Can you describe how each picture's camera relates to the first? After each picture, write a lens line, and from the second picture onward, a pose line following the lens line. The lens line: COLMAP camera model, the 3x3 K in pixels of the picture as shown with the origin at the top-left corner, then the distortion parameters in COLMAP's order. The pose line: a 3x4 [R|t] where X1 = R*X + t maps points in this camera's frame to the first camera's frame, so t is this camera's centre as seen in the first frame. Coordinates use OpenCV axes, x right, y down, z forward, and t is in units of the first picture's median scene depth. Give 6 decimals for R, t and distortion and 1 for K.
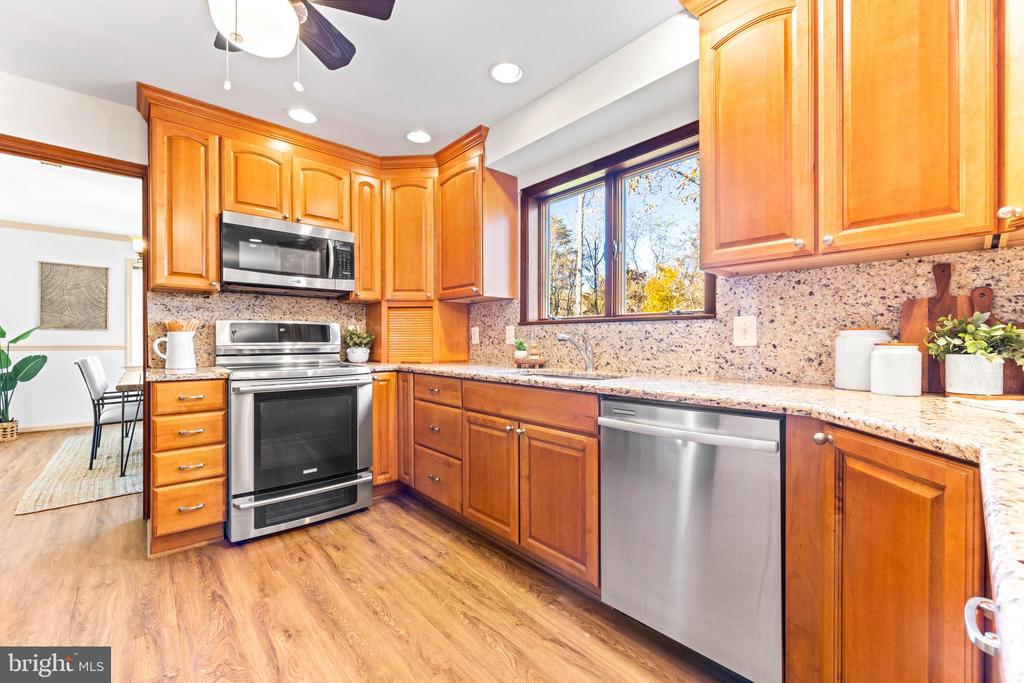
lens RADIAL K [[411.6, 0, 507.0], [0, 411.6, 341.1], [0, 0, 1]] dist [-0.000277, -0.000032]
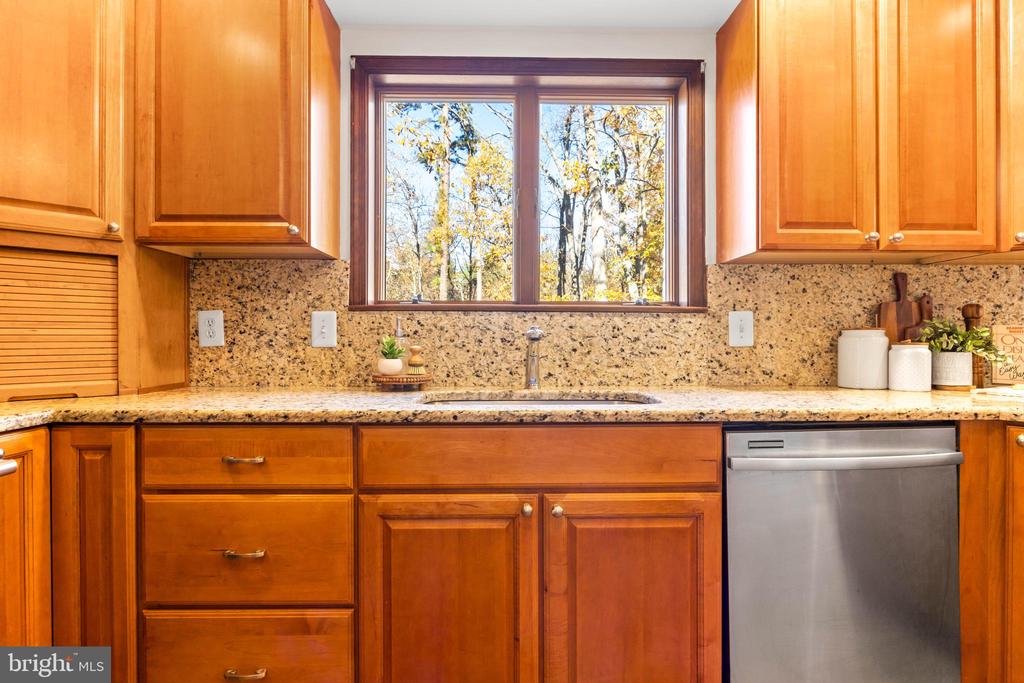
lens RADIAL K [[540.0, 0, 507.3], [0, 540.0, 339.2], [0, 0, 1]] dist [-0.006892, -0.000967]
pose [[0.652951, 0.001039, 0.757400, -0.465682], [-0.000017, 0.999999, -0.001357, -0.001289], [-0.757400, 0.000873, 0.652950, 0.510225]]
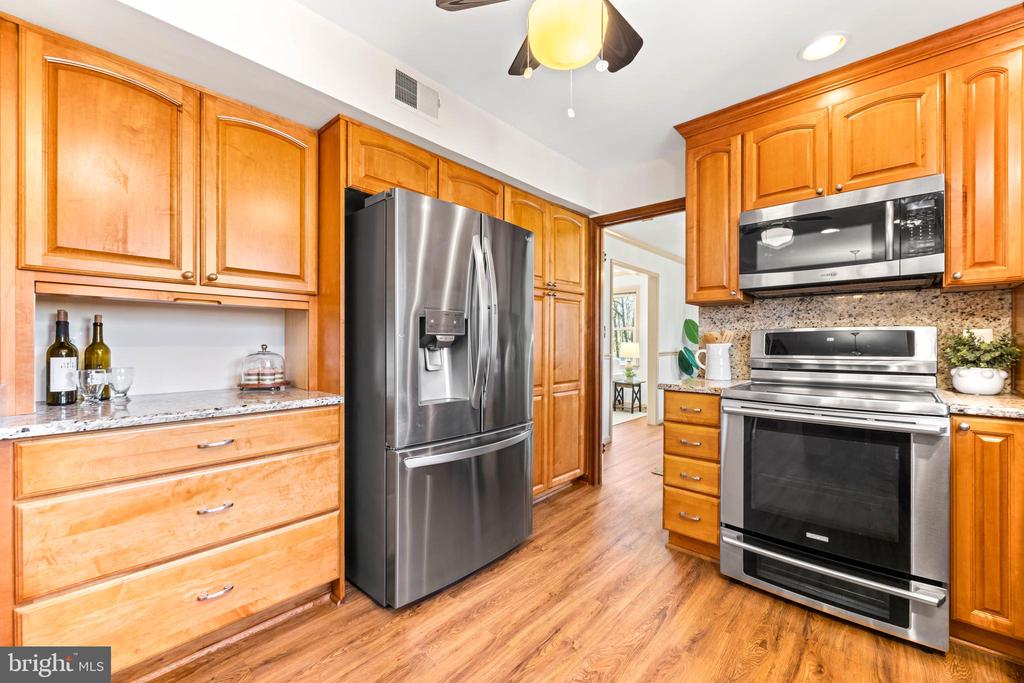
lens RADIAL K [[410.7, 0, 515.0], [0, 410.7, 345.0], [0, 0, 1]] dist [-0.001437, -0.000080]
pose [[0.110571, 0.002608, -0.993865, 0.190313], [-0.000506, 0.999997, 0.002568, -0.024107], [0.993868, 0.000219, 0.110572, 0.429908]]
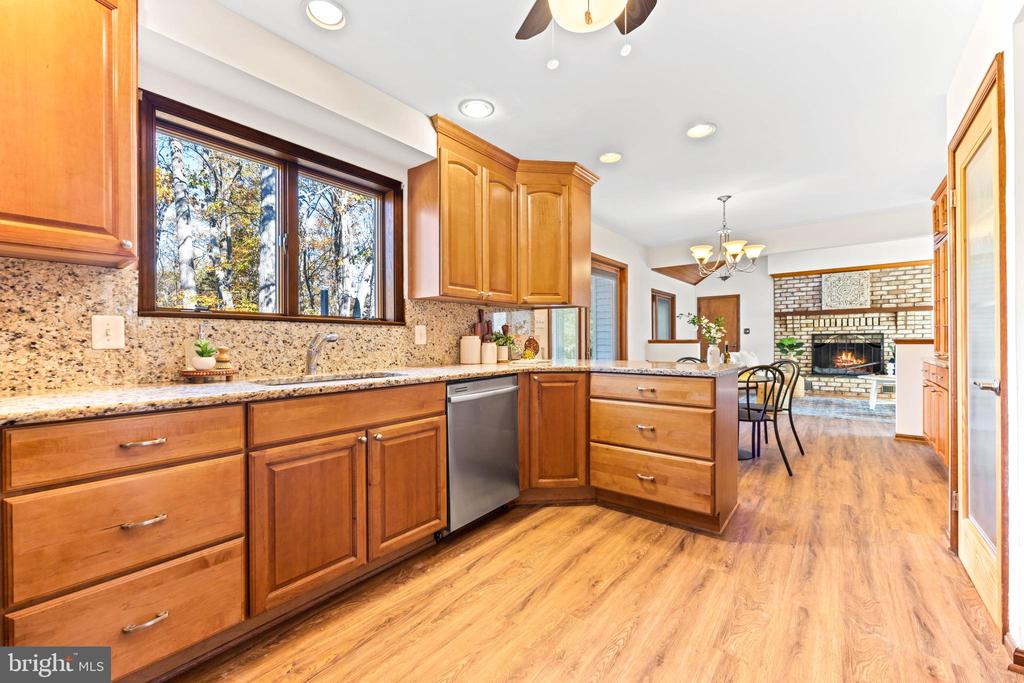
lens RADIAL K [[411.6, 0, 507.0], [0, 411.6, 341.1], [0, 0, 1]] dist [-0.000277, -0.000032]
pose [[-0.155666, -0.001212, 0.987809, -0.819606], [0.003498, 0.999992, 0.001778, -0.002102], [-0.987804, 0.003733, -0.155660, 0.734870]]
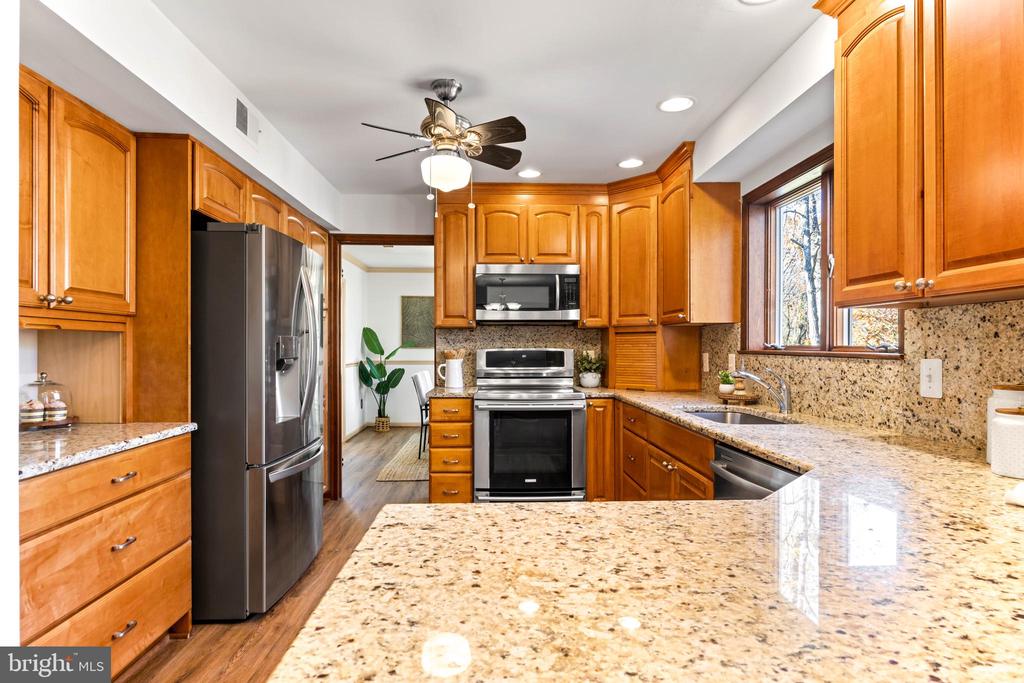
lens RADIAL K [[540.8, 0, 513.7], [0, 540.8, 347.9], [0, 0, 1]] dist [0.002529, 0.000966]
pose [[0.776682, -0.000025, -0.629893, 0.488729], [0.000388, 1.000000, 0.000439, -0.066479], [0.629893, -0.000585, 0.776682, -0.239462]]
